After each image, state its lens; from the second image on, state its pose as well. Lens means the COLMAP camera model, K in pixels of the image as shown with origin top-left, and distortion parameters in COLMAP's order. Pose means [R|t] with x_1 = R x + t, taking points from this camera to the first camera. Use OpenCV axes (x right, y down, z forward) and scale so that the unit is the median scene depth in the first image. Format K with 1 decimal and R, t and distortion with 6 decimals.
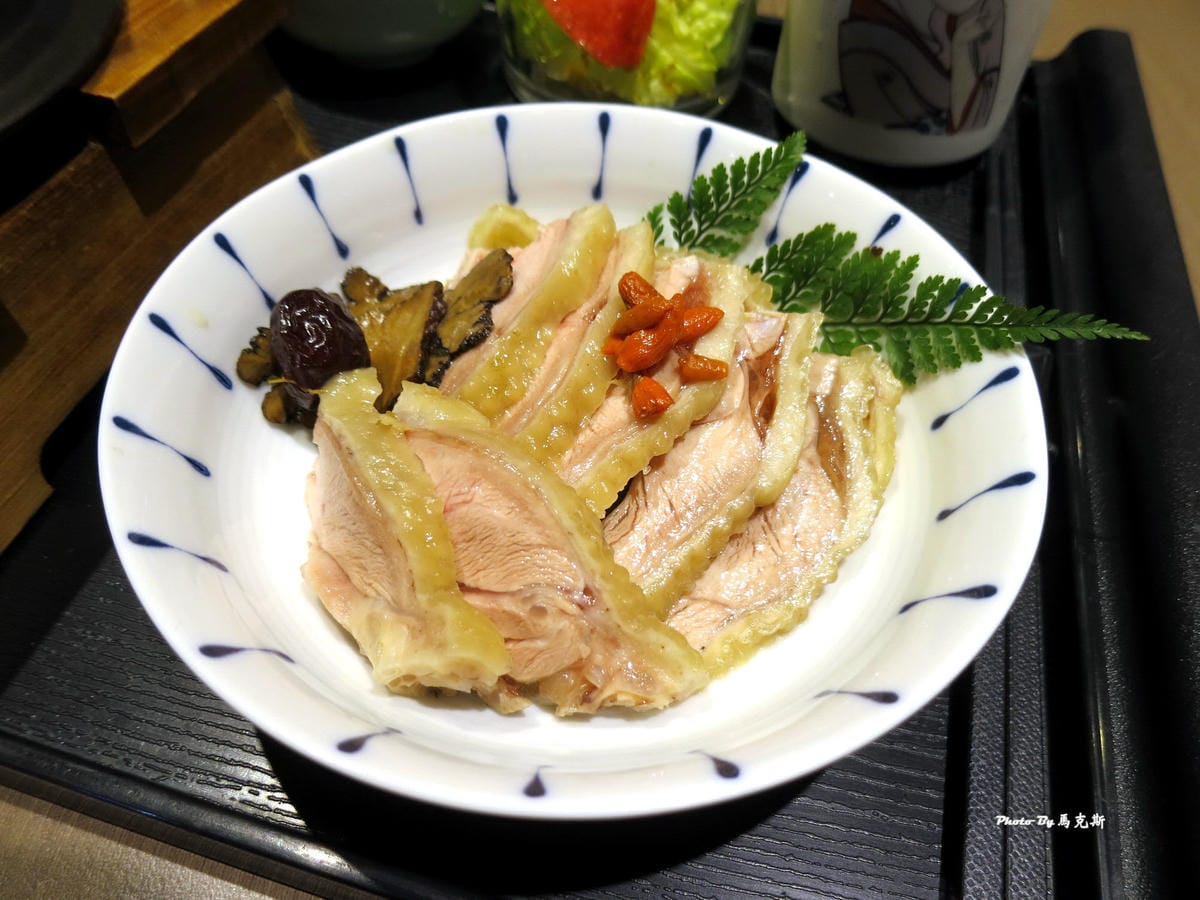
lens RADIAL K [[874.6, 0, 589.4], [0, 874.6, 455.9], [0, 0, 1]] dist [-0.041824, 0.007545]
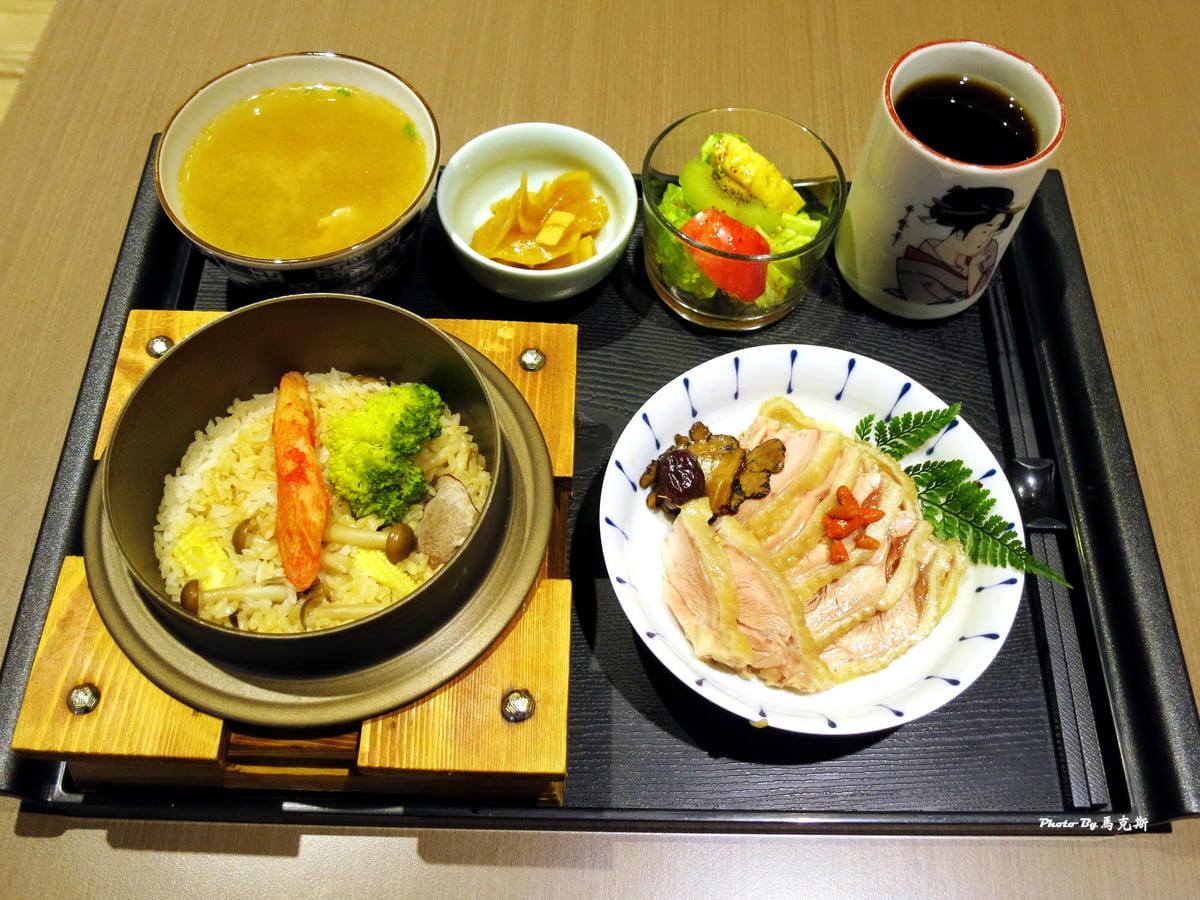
lens RADIAL K [[1080.7, 0, 605.3], [0, 1080.7, 445.5], [0, 0, 1]] dist [-0.049148, 0.024366]
pose [[0.968389, 0.220672, -0.116299, -0.218765], [-0.203582, 0.968602, 0.142707, -0.543807], [0.144139, -0.114519, 0.982909, -1.530571]]
